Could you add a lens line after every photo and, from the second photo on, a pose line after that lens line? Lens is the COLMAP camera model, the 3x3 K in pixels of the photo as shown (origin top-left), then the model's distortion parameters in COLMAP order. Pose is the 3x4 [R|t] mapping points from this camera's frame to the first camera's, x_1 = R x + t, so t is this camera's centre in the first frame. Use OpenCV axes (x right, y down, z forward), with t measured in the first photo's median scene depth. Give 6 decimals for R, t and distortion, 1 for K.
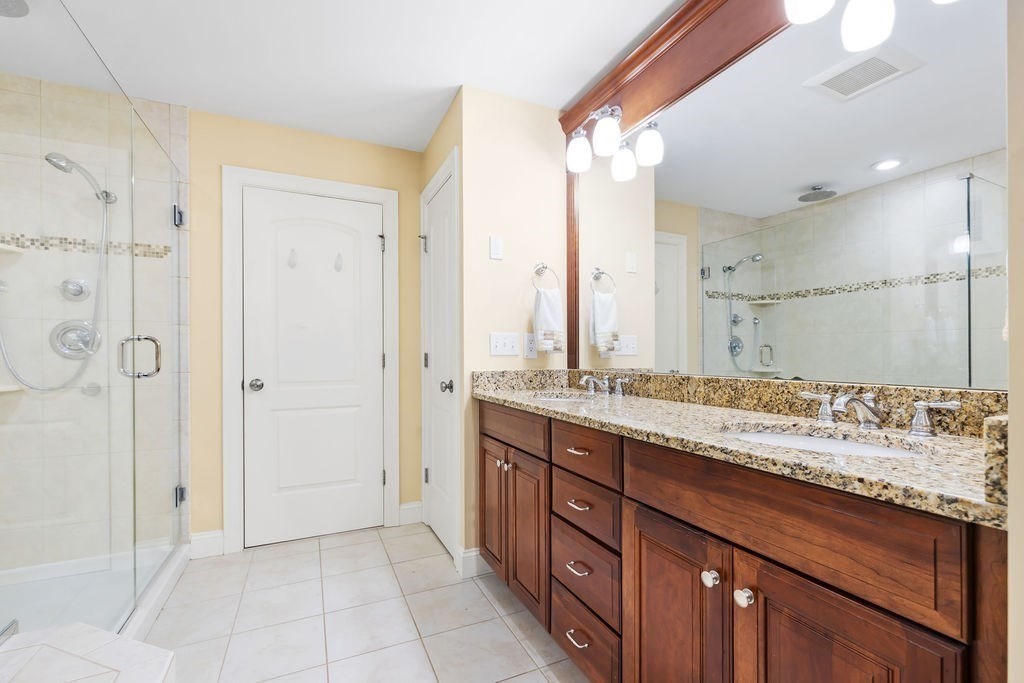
lens RADIAL K [[439.1, 0, 506.8], [0, 439.1, 350.9], [0, 0, 1]] dist [-0.005232, 0.001174]
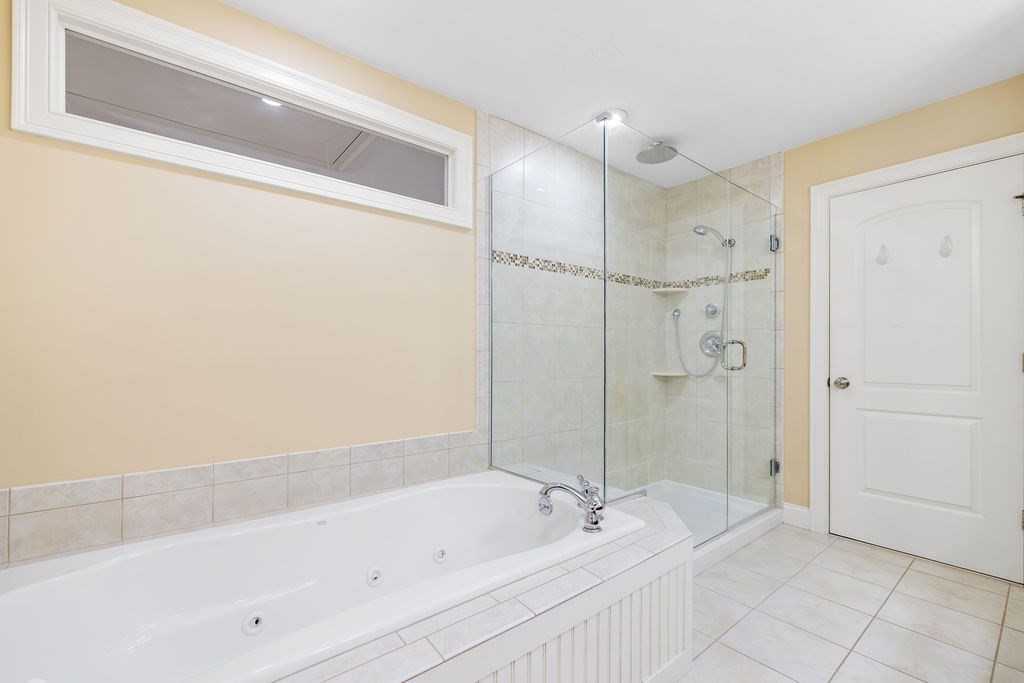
lens RADIAL K [[439.1, 0, 519.7], [0, 439.1, 348.9], [0, 0, 1]] dist [-0.005232, 0.001174]
pose [[0.257699, -0.010179, -0.966172, 0.270807], [0.002493, 0.999948, -0.009870, 0.004160], [0.966222, 0.000134, 0.257711, -0.021040]]
